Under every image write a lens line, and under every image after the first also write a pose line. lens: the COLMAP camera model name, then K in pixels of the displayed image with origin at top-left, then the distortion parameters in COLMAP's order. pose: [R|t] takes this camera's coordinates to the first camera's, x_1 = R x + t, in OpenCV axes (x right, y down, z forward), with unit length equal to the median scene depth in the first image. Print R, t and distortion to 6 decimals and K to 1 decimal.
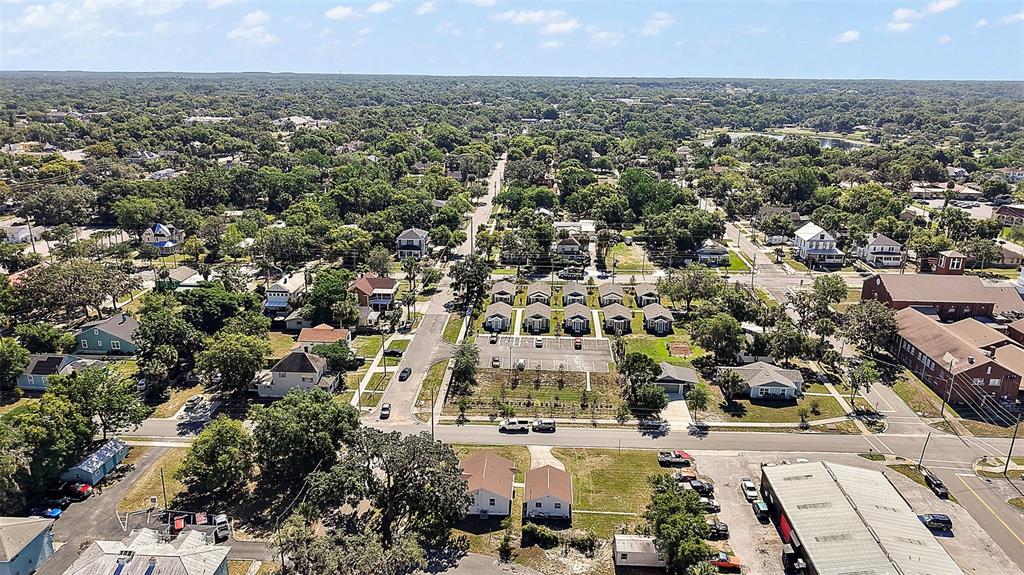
lens RADIAL K [[697.7, 0, 512.0], [0, 697.7, 287.5], [0, 0, 1]] dist [0.049689, -0.080229]
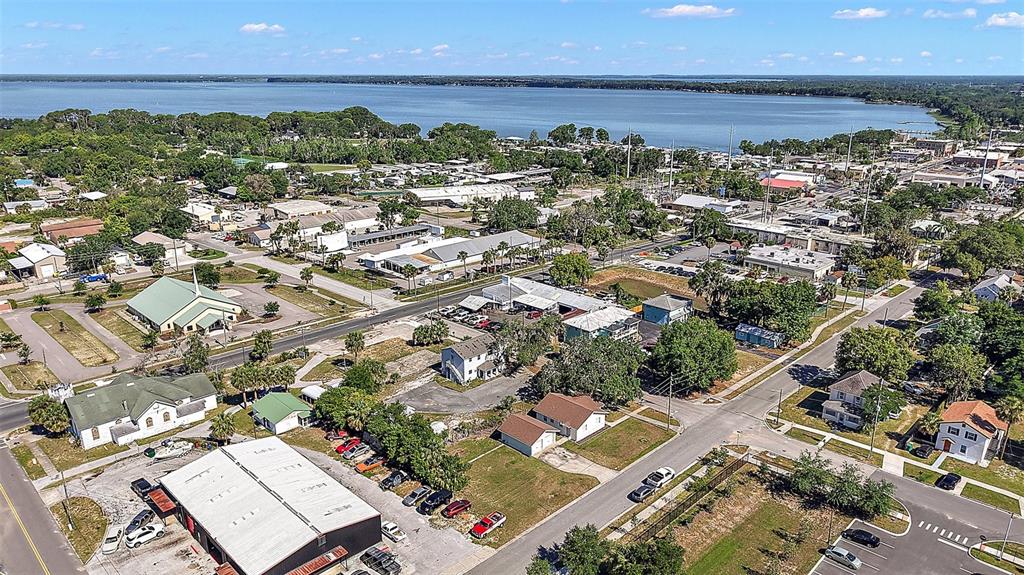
lens RADIAL K [[697.7, 0, 512.0], [0, 697.7, 287.5], [0, 0, 1]] dist [0.049689, -0.080229]
pose [[-0.673488, 0.211048, -0.708430, 0.605471], [-0.221250, 0.856886, 0.465612, -0.314630], [0.705310, 0.470325, -0.530408, 1.096986]]
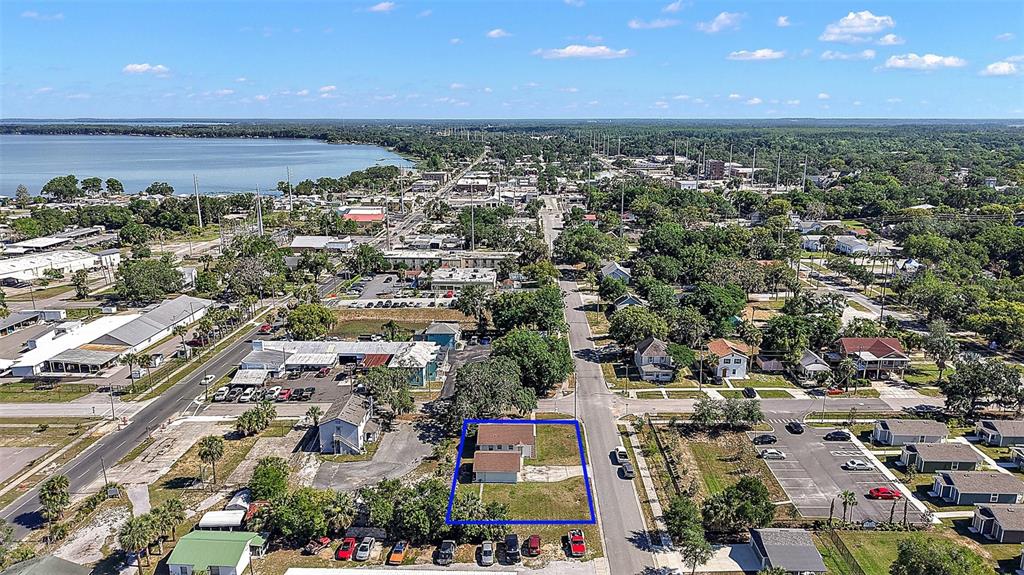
lens RADIAL K [[697.7, 0, 512.0], [0, 697.7, 287.5], [0, 0, 1]] dist [0.049689, -0.080229]
pose [[0.026817, 0.231457, -0.972476, 0.815377], [-0.294623, 0.931443, 0.213566, -0.168962], [0.955237, 0.280786, 0.093171, 0.628572]]
